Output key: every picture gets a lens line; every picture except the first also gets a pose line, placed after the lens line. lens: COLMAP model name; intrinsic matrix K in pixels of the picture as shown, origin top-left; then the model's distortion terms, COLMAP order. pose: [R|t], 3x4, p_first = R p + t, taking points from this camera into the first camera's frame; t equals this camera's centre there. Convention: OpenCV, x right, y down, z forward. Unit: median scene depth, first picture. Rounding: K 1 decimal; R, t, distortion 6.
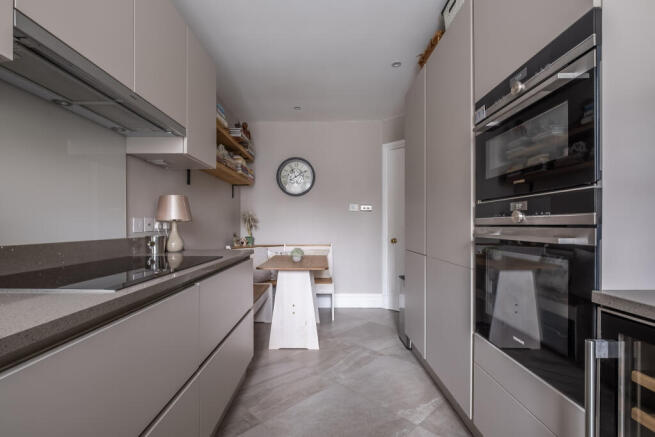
lens RADIAL K [[283.4, 0, 326.2], [0, 283.4, 223.6], [0, 0, 1]] dist [-0.005021, -0.000149]
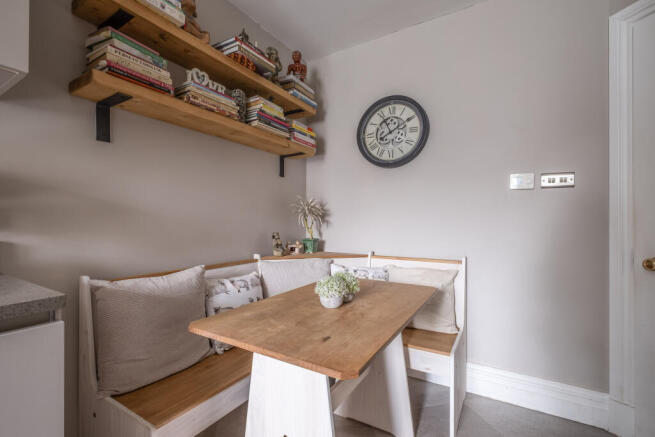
lens RADIAL K [[283.4, 0, 321.8], [0, 283.4, 217.9], [0, 0, 1]] dist [-0.005021, -0.000149]
pose [[0.831992, -0.001926, -0.554784, 0.085869], [-0.003114, 0.999962, -0.008143, 0.005758], [0.554779, 0.008502, 0.831954, 0.472948]]
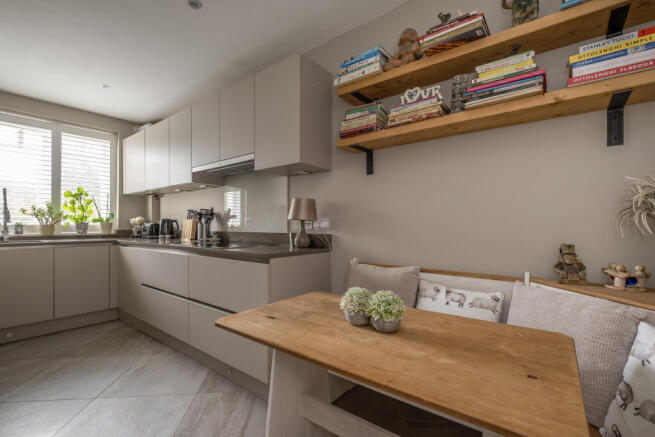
lens RADIAL K [[283.4, 0, 315.3], [0, 283.4, 223.6], [0, 0, 1]] dist [-0.005021, -0.000149]
pose [[-0.631576, -0.002759, -0.775309, 0.152398], [0.002765, 0.999979, -0.005811, 0.006417], [0.775309, -0.005814, -0.631555, 0.844275]]
